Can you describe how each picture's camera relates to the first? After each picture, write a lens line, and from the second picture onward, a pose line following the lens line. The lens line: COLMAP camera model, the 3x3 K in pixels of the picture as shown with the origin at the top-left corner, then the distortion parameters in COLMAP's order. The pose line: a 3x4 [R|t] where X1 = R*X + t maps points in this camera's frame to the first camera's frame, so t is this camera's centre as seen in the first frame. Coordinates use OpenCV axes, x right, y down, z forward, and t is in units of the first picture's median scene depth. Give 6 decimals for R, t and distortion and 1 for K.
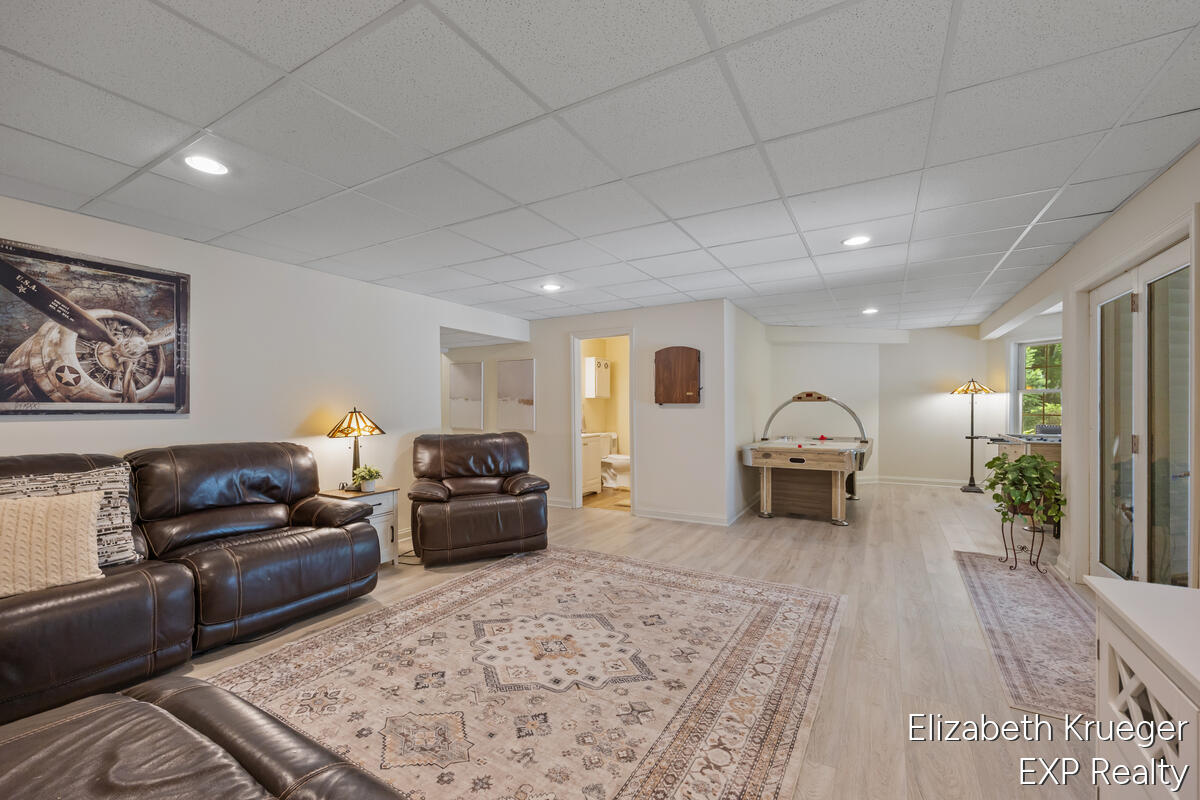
lens RADIAL K [[498.7, 0, 588.5], [0, 498.7, 405.6], [0, 0, 1]] dist [-0.004267, 0.000125]
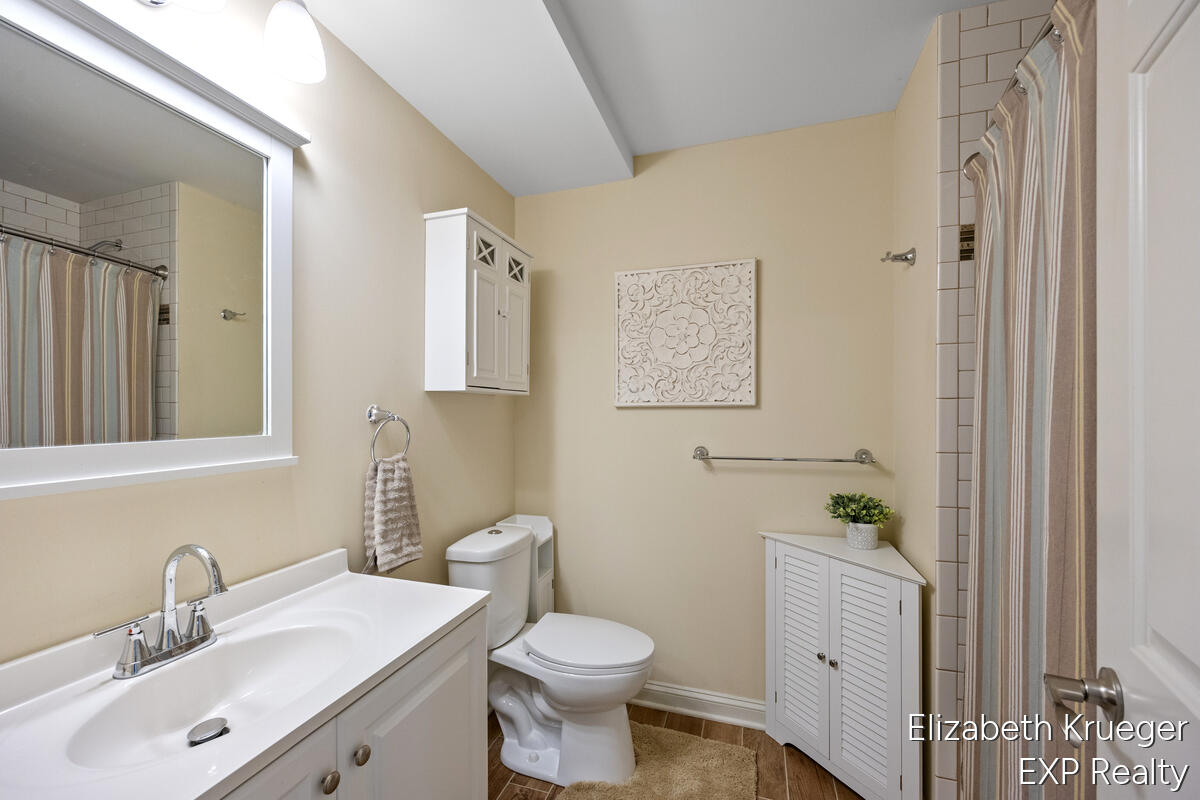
lens RADIAL K [[498.7, 0, 602.1], [0, 498.7, 409.6], [0, 0, 1]] dist [-0.004267, 0.000125]
pose [[0.978020, 0.010979, 0.208220, 0.026154], [-0.010131, 0.999935, -0.005140, -0.005679], [-0.208263, 0.002917, 0.978069, 0.734892]]
